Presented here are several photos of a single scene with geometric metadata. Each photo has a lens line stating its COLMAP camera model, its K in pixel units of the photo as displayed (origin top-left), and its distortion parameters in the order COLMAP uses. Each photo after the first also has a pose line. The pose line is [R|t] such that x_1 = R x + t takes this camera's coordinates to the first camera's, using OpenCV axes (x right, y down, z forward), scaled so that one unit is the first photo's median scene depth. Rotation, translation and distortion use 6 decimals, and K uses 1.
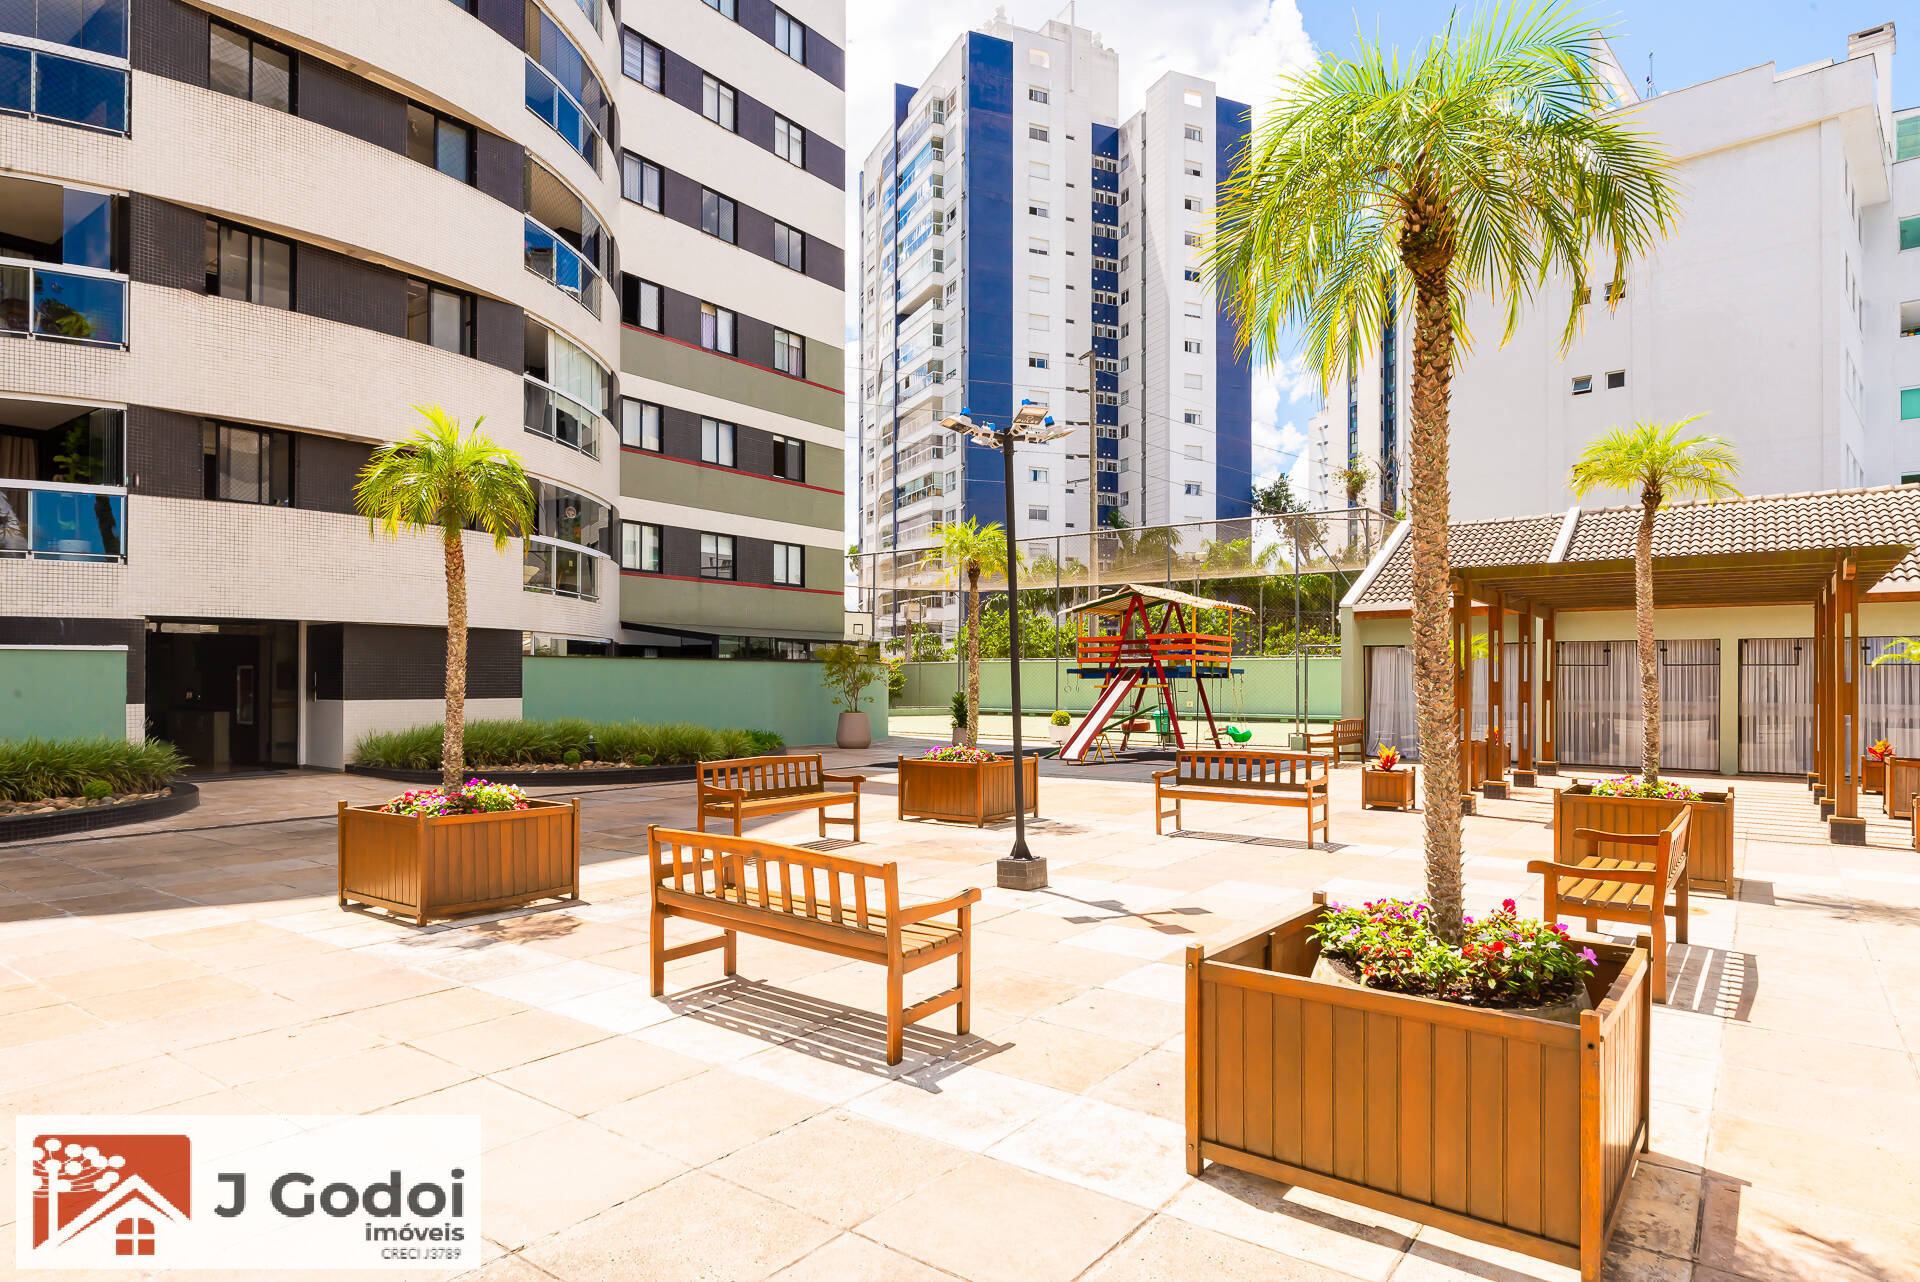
lens RADIAL K [[1073.6, 0, 972.5], [0, 1073.6, 652.6], [0, 0, 1]] dist [0.005208, 0.001249]
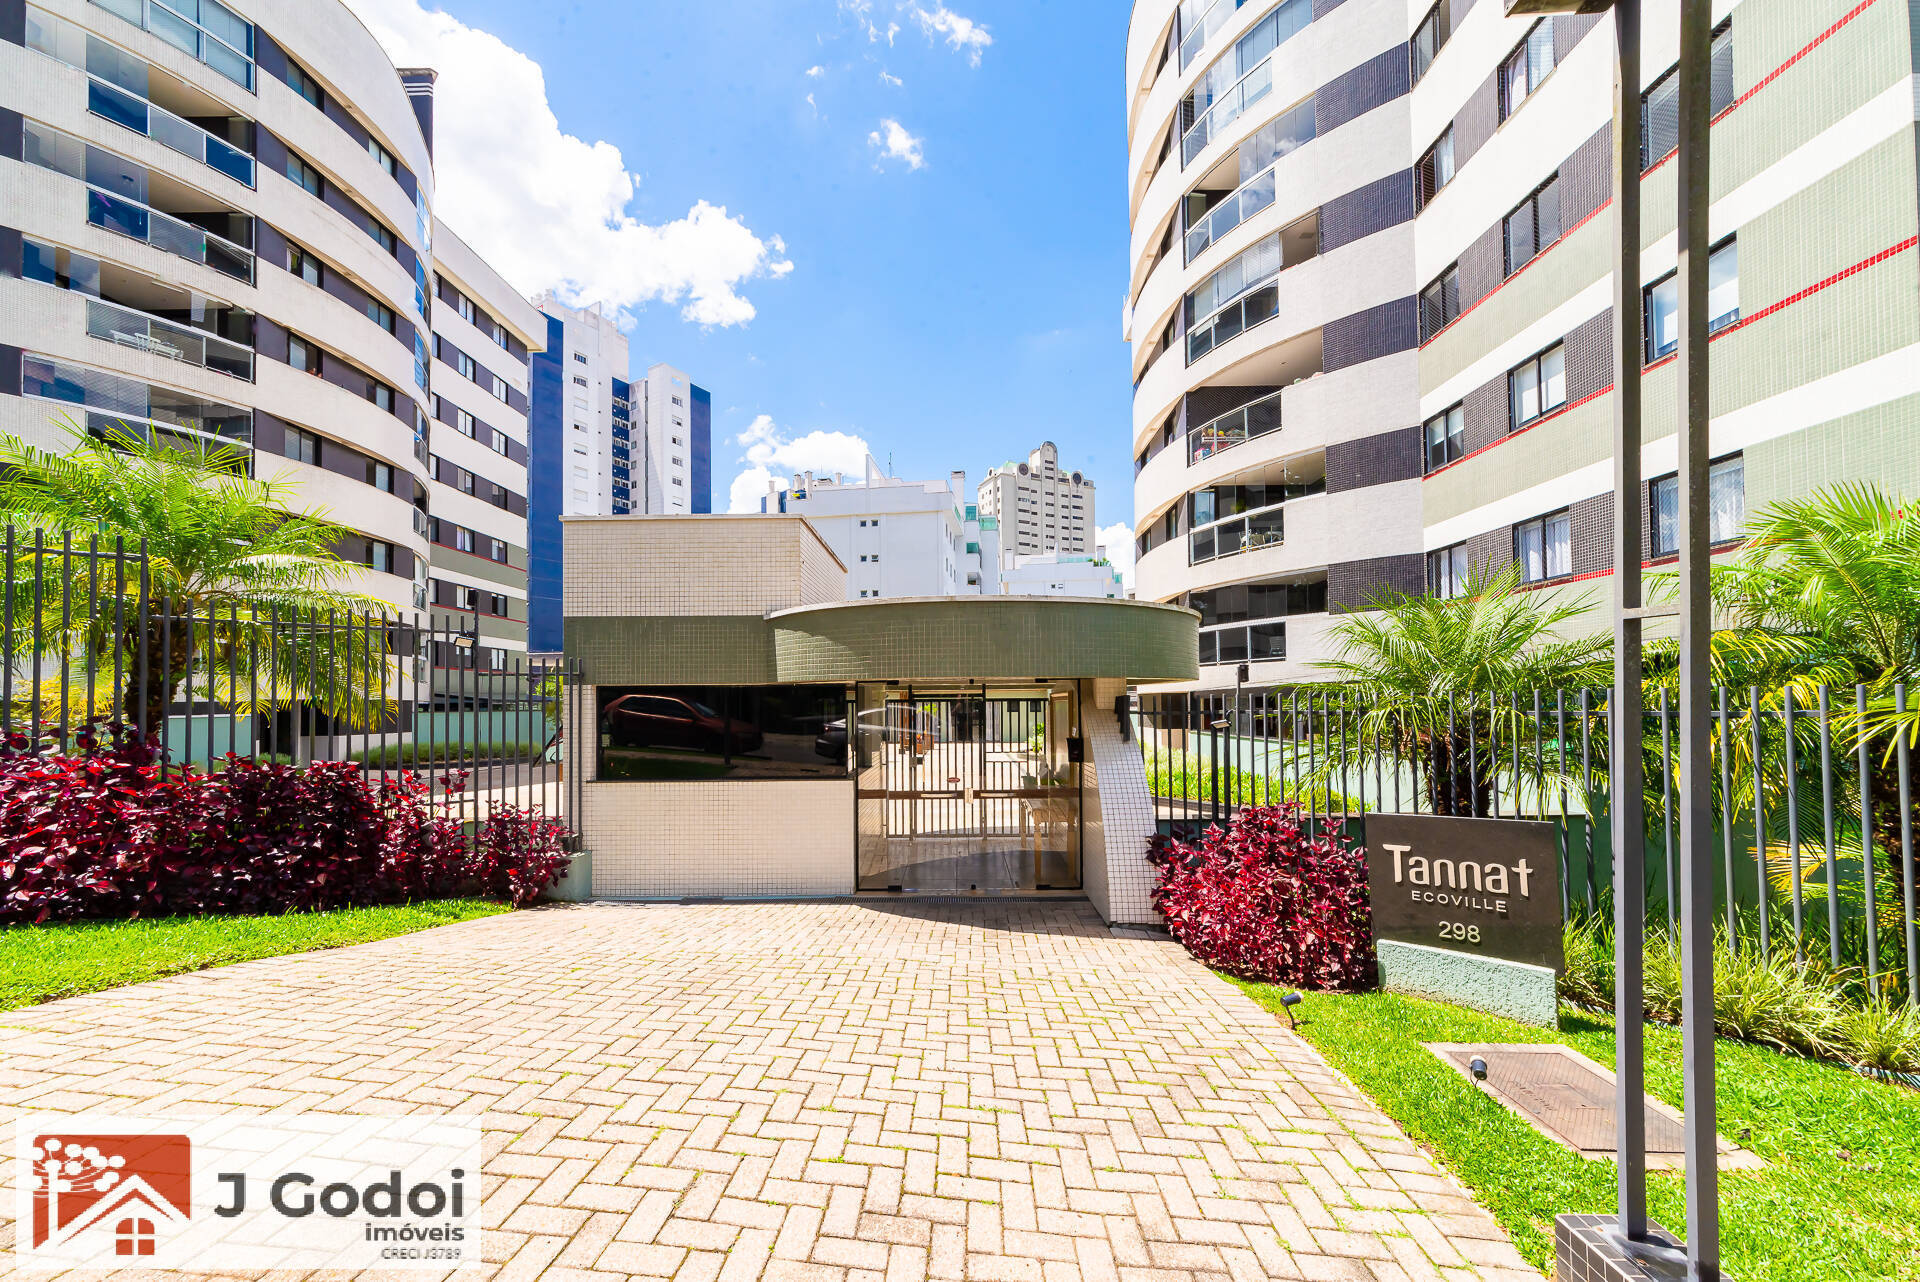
lens RADIAL K [[659.4, 0, 953.6], [0, 659.4, 691.6], [0, 0, 1]] dist [-0.003305, 0.000106]
pose [[0.808617, -0.003395, 0.588325, -0.071086], [0.001440, 0.999992, 0.003791, -0.009019], [-0.588333, -0.002219, 0.808616, -0.155368]]
